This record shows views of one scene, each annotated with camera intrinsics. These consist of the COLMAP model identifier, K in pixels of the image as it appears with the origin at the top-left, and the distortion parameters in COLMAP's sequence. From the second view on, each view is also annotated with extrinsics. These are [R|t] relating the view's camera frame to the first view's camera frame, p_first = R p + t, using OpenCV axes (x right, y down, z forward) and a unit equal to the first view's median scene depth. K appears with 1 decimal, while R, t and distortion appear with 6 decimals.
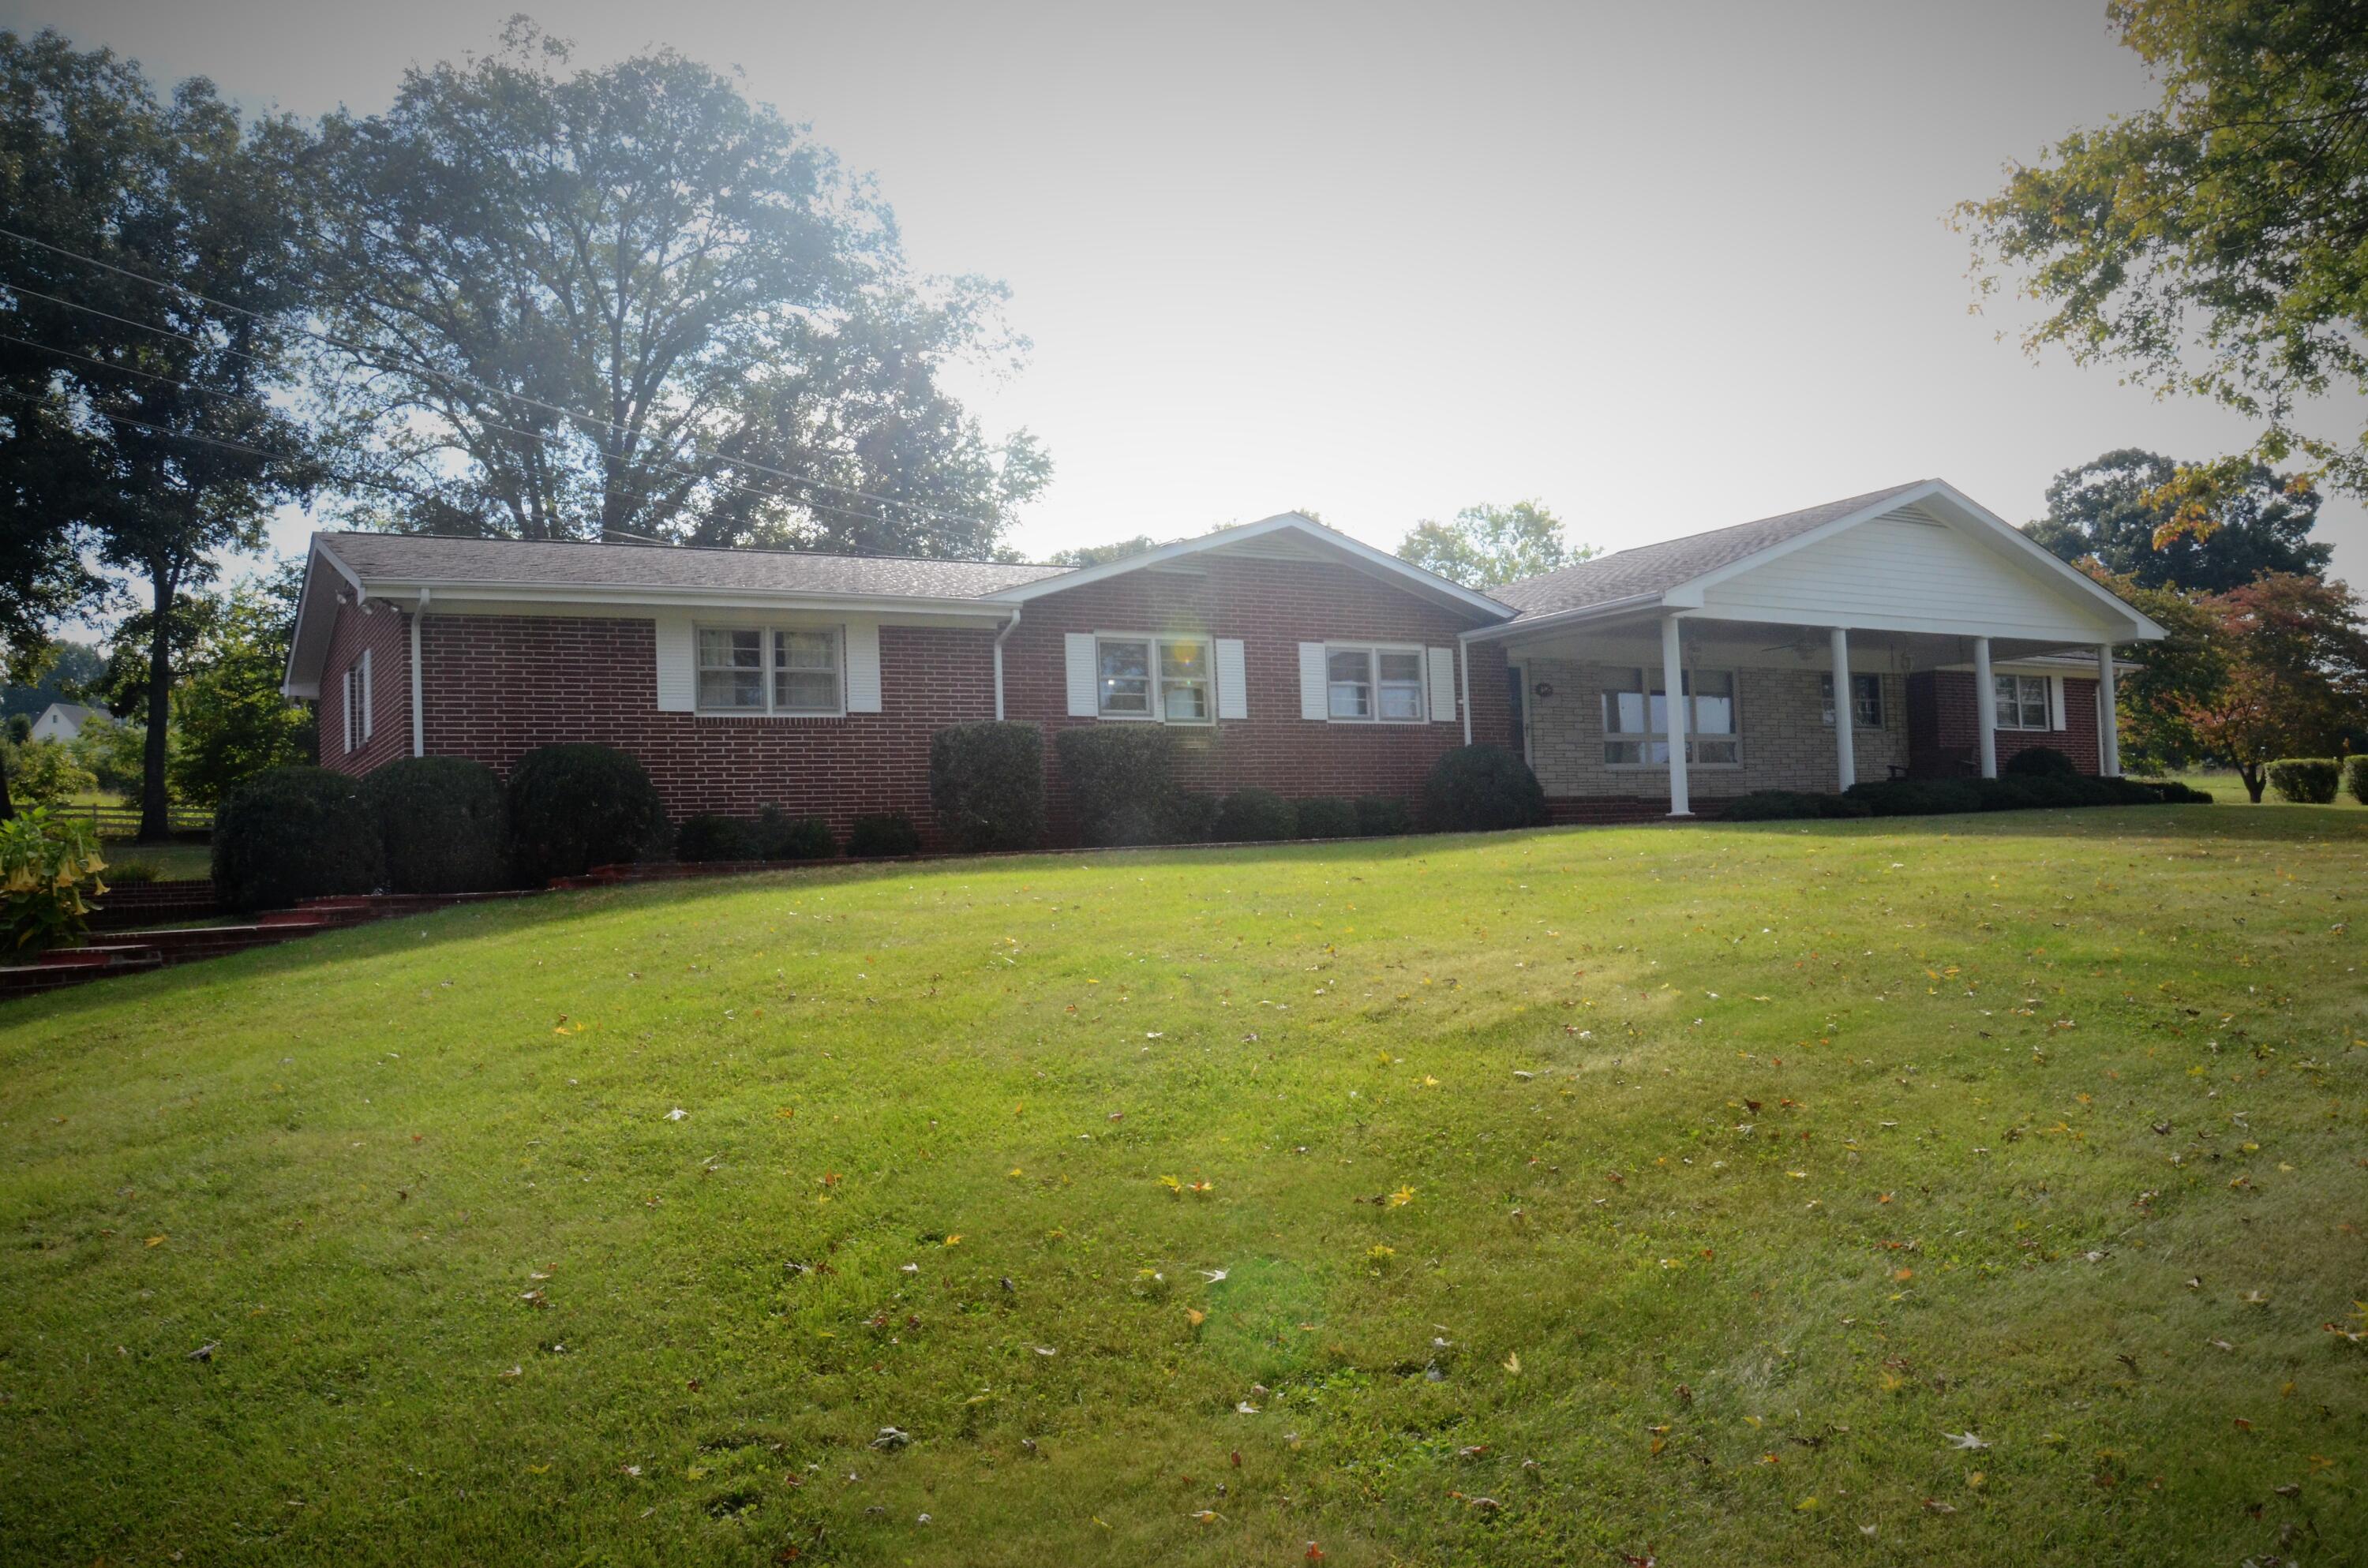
lens RADIAL K [[1763.8, 0, 1179.8], [0, 1763.8, 845.7], [0, 0, 1]] dist [-0.123296, 0.087047]
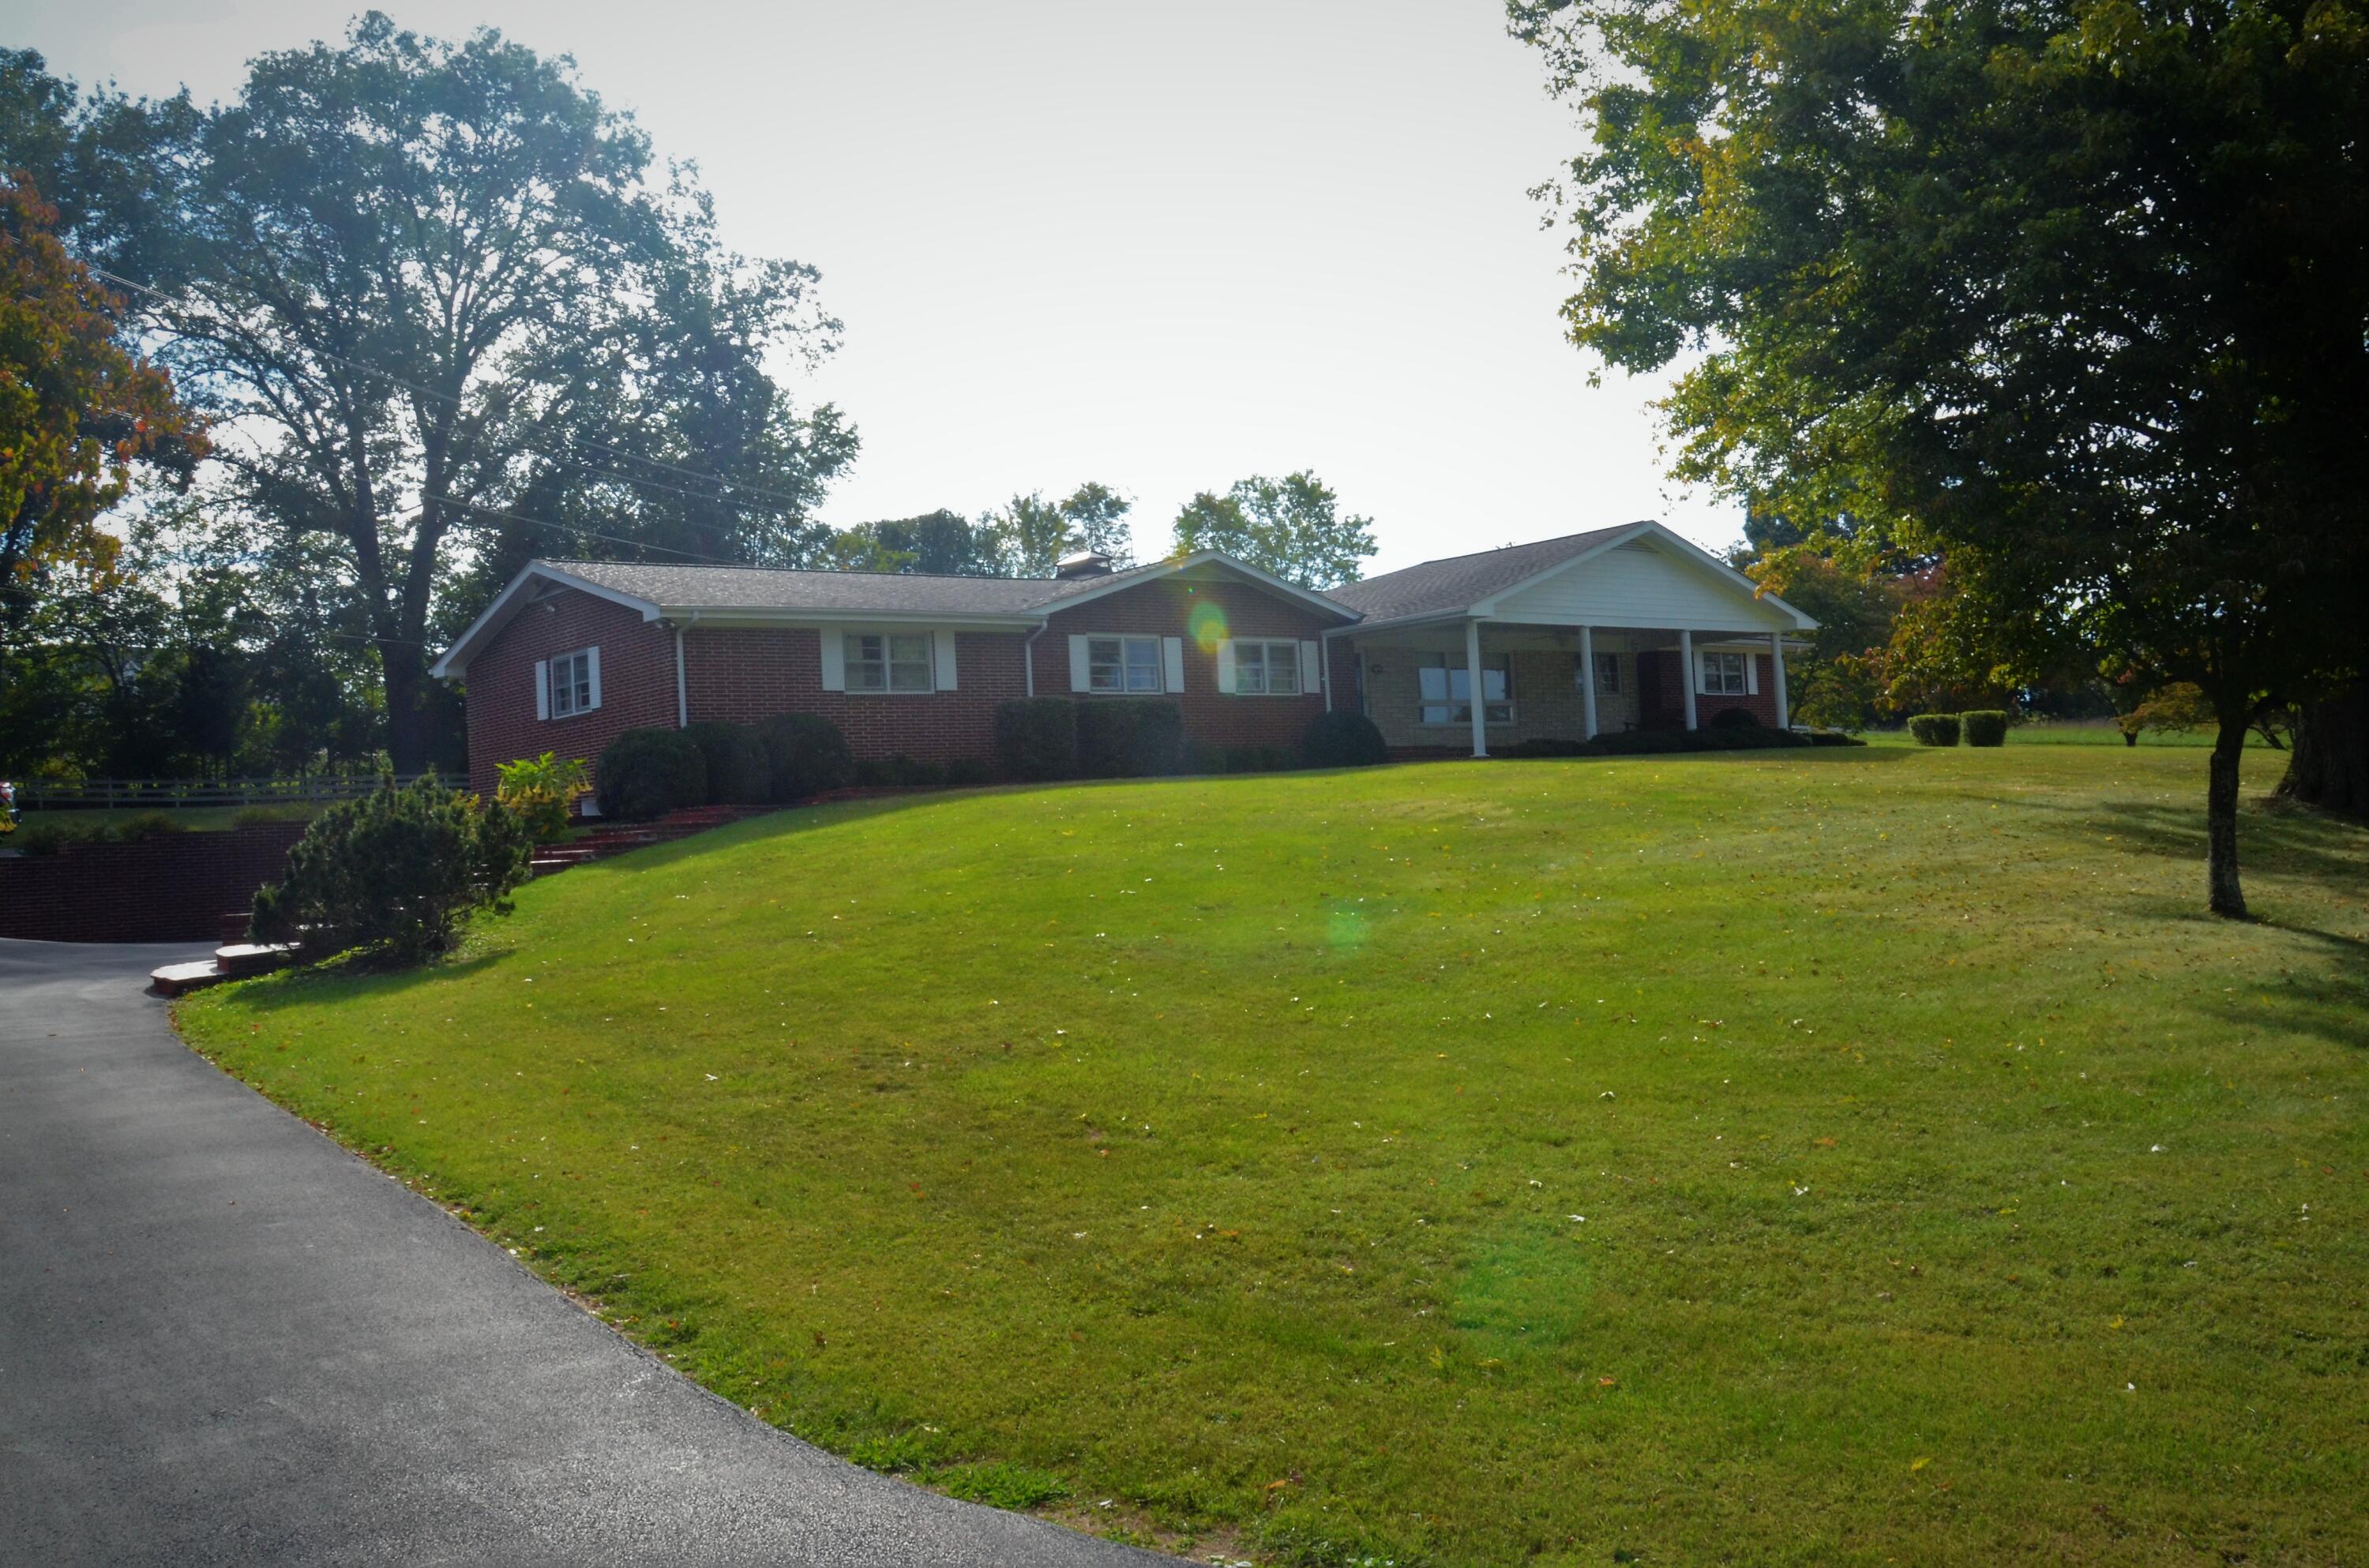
lens RADIAL K [[1904.0, 0, 1184.5], [0, 1904.0, 784.0], [0, 0, 1]] dist [-0.043749, -0.000845]
pose [[0.988832, -0.011637, 0.148580, -0.144722], [0.014146, 0.999775, -0.015837, 0.020139], [-0.148362, 0.017762, 0.988774, -0.399625]]
